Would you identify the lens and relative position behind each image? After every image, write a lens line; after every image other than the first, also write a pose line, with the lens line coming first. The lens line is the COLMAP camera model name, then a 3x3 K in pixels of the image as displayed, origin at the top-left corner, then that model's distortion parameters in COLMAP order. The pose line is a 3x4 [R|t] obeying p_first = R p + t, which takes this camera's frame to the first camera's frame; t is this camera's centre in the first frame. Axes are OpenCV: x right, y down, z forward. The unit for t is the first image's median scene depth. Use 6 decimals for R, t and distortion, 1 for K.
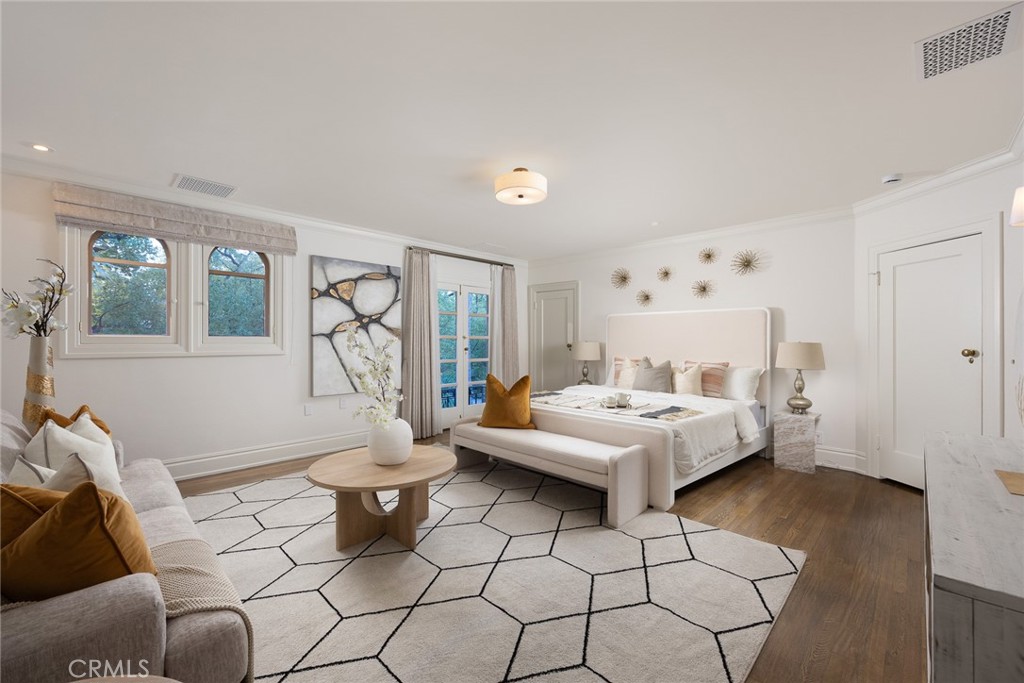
lens RADIAL K [[404.0, 0, 523.1], [0, 404.0, 338.6], [0, 0, 1]] dist [-0.002170, -0.000022]
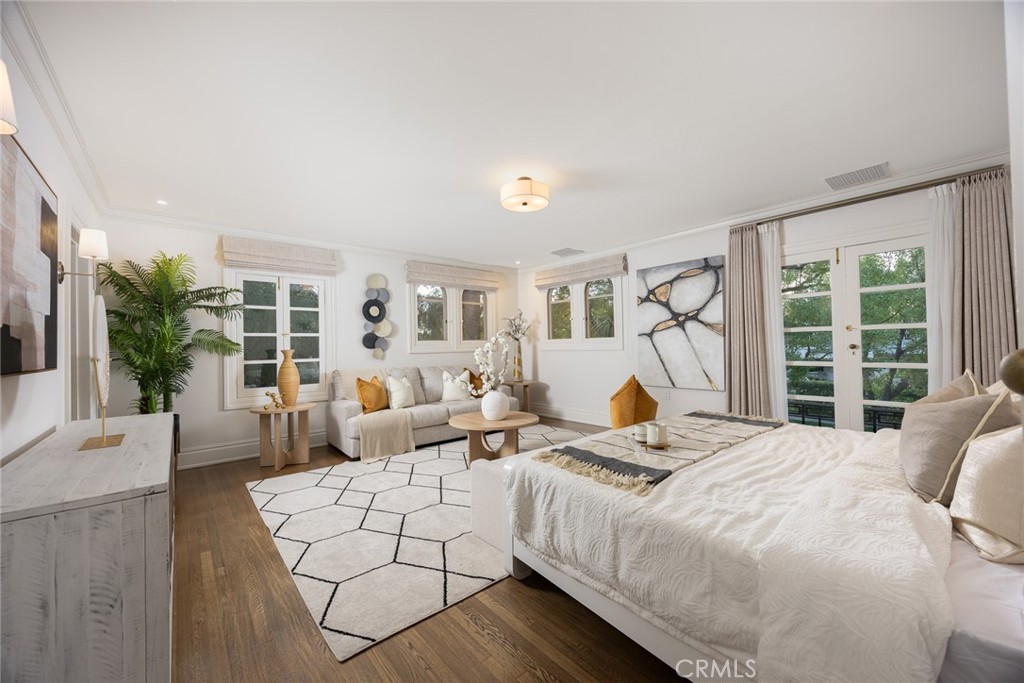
lens RADIAL K [[404.0, 0, 523.2], [0, 404.0, 342.1], [0, 0, 1]] dist [-0.002170, -0.000022]
pose [[-0.094063, -0.006852, -0.995543, 0.689197], [0.025564, 0.999630, -0.009295, 0.014534], [0.995238, -0.026325, -0.093853, 0.710471]]
